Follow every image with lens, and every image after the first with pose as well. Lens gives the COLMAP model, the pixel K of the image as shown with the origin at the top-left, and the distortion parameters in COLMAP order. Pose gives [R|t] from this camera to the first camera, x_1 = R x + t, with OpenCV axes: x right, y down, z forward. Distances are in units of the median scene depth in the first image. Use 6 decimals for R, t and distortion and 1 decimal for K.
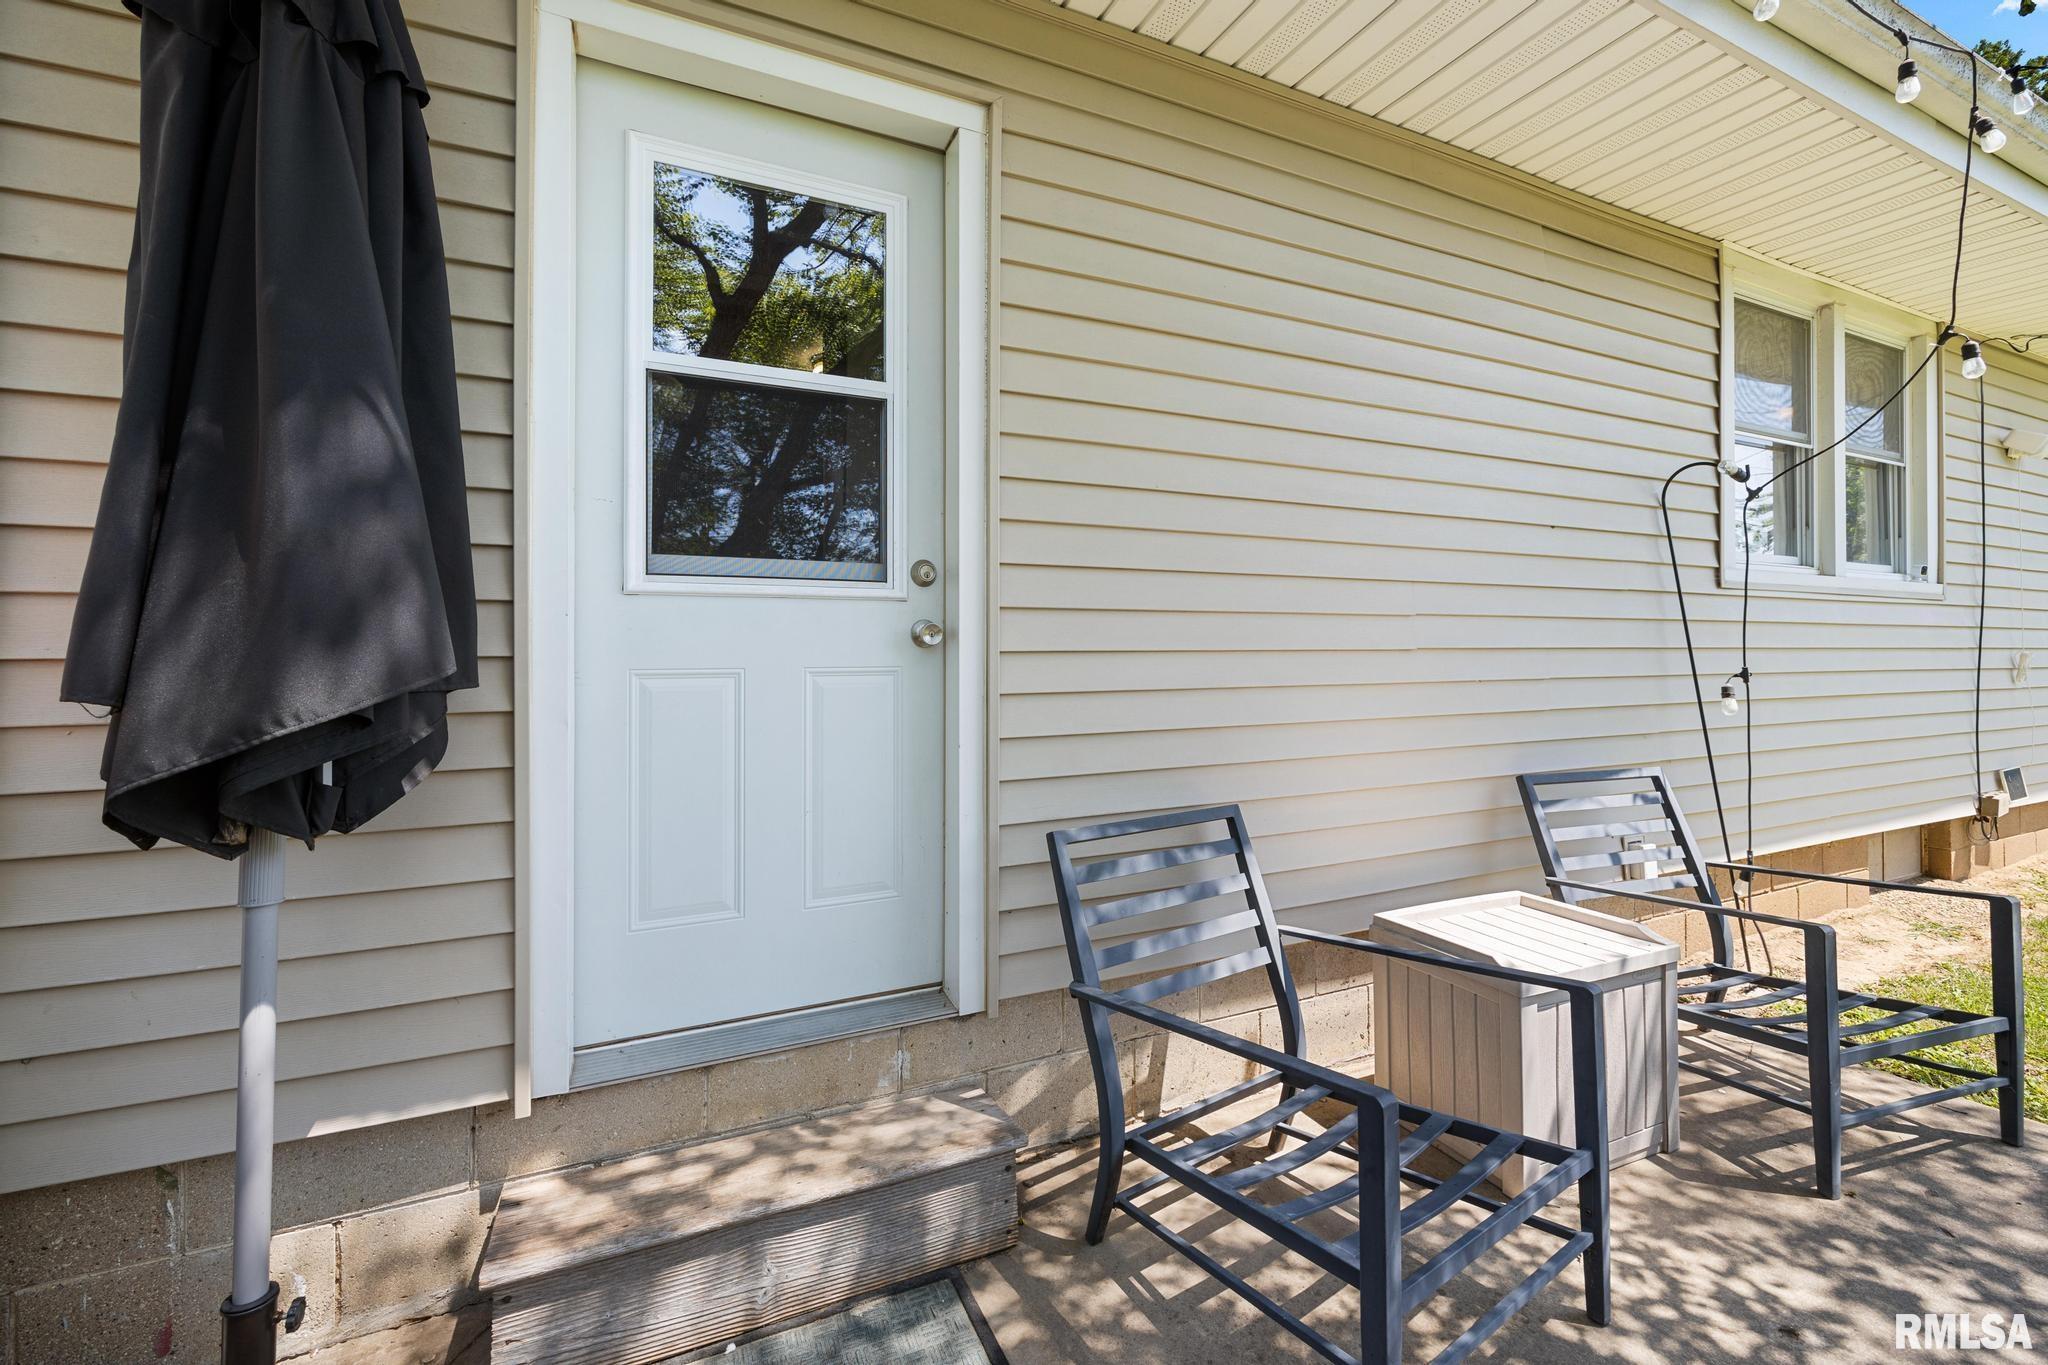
lens RADIAL K [[837.4, 0, 1019.6], [0, 837.4, 653.7], [0, 0, 1]] dist [-0.001265, -0.000112]
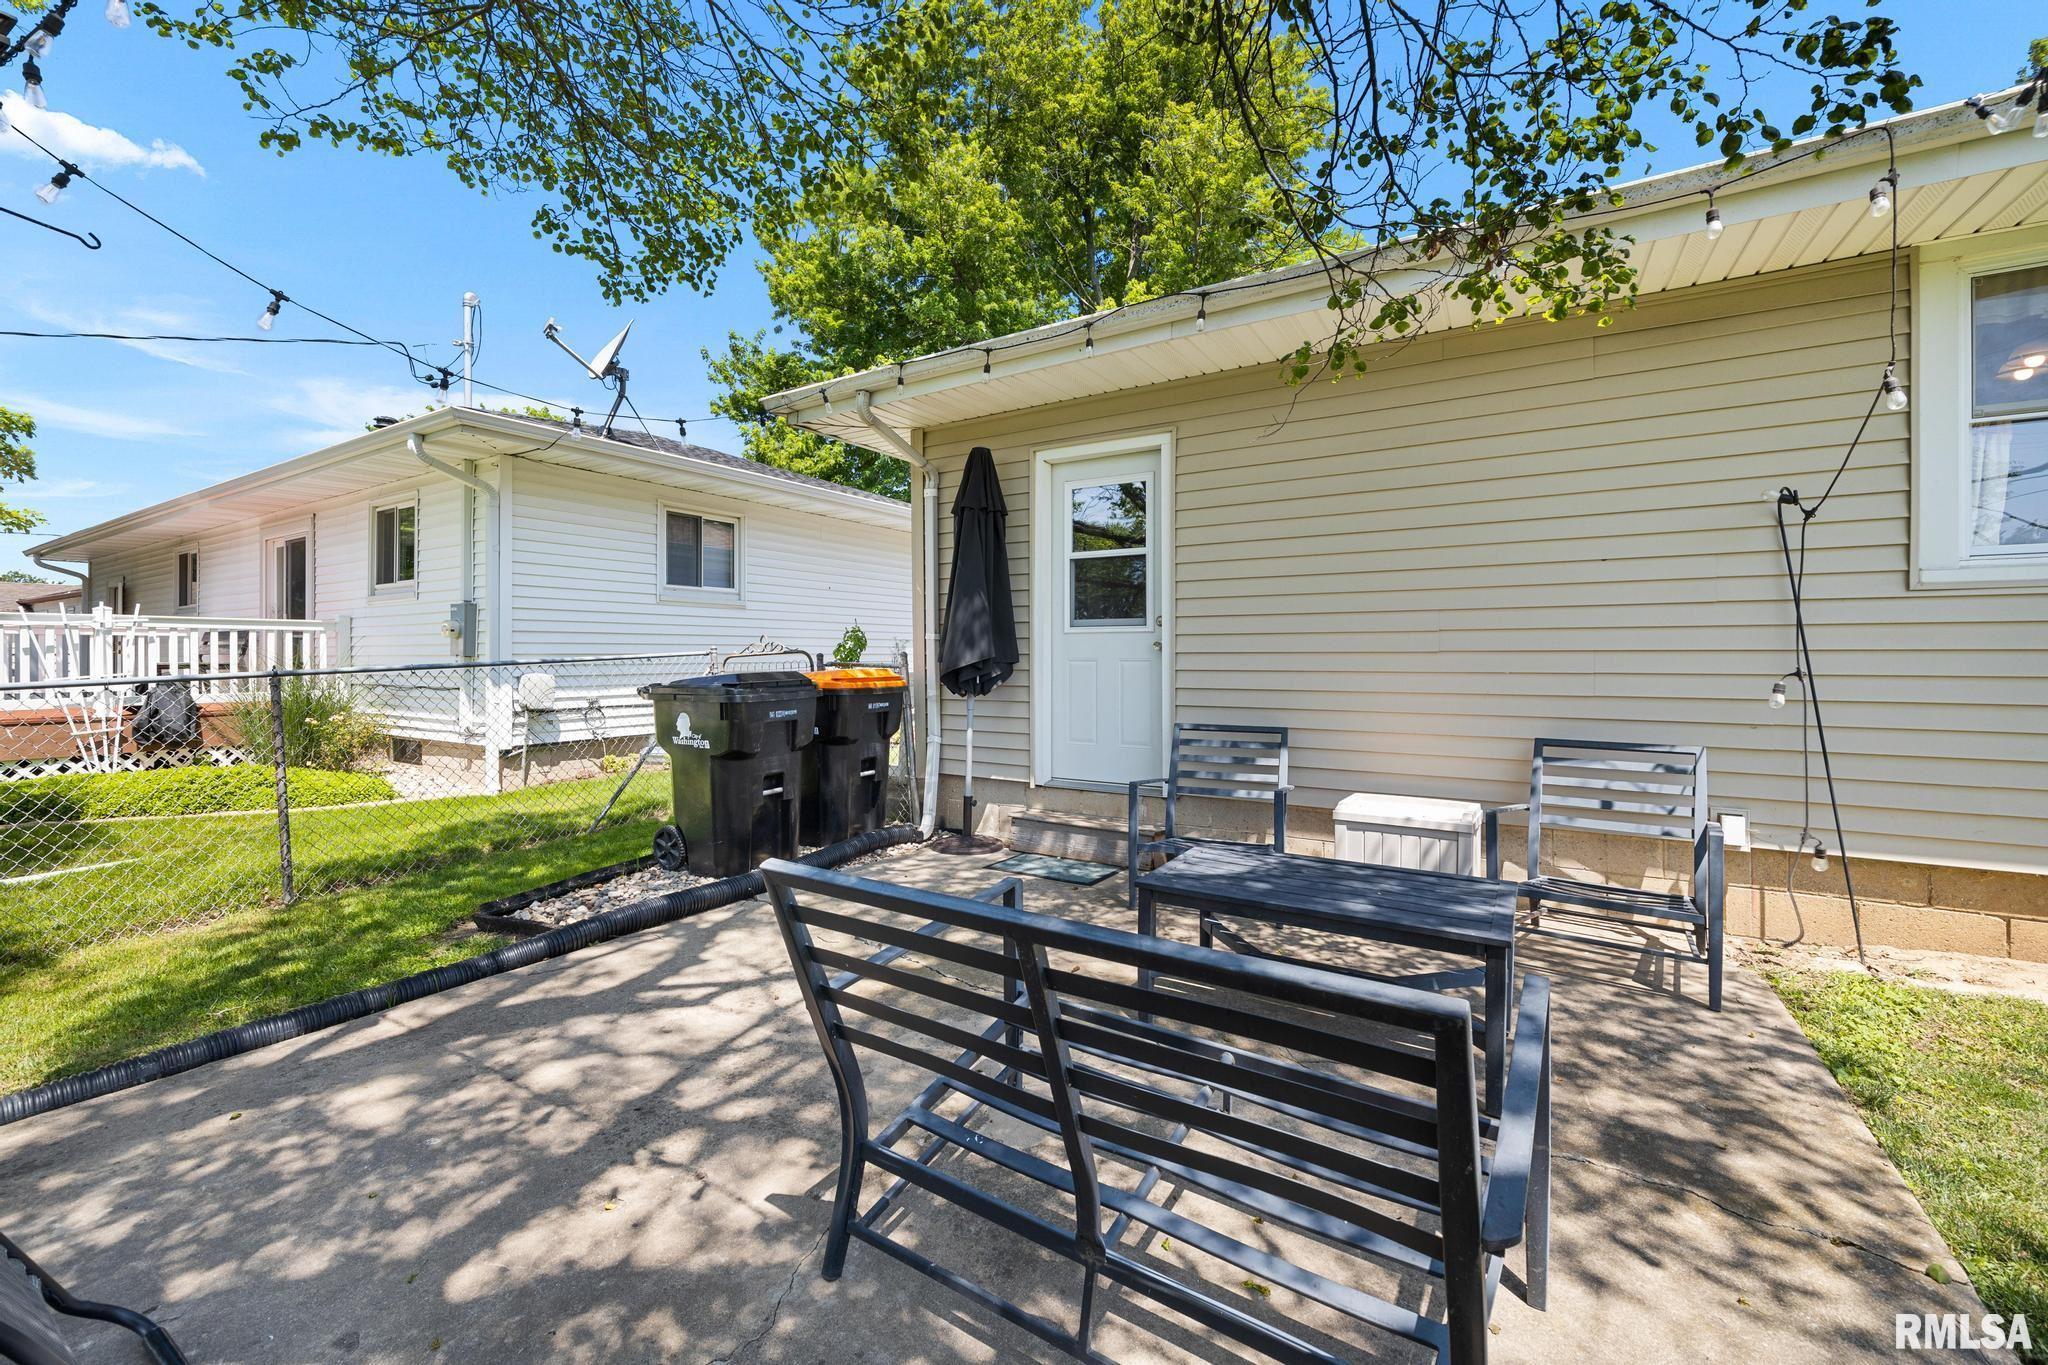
lens RADIAL K [[837.4, 0, 1019.6], [0, 837.4, 653.7], [0, 0, 1]] dist [-0.001265, -0.000112]
pose [[0.550892, -0.000741, -0.834576, 1.794935], [-0.012754, 0.999875, -0.009306, 0.033058], [0.834479, 0.015771, 0.550814, -0.746314]]
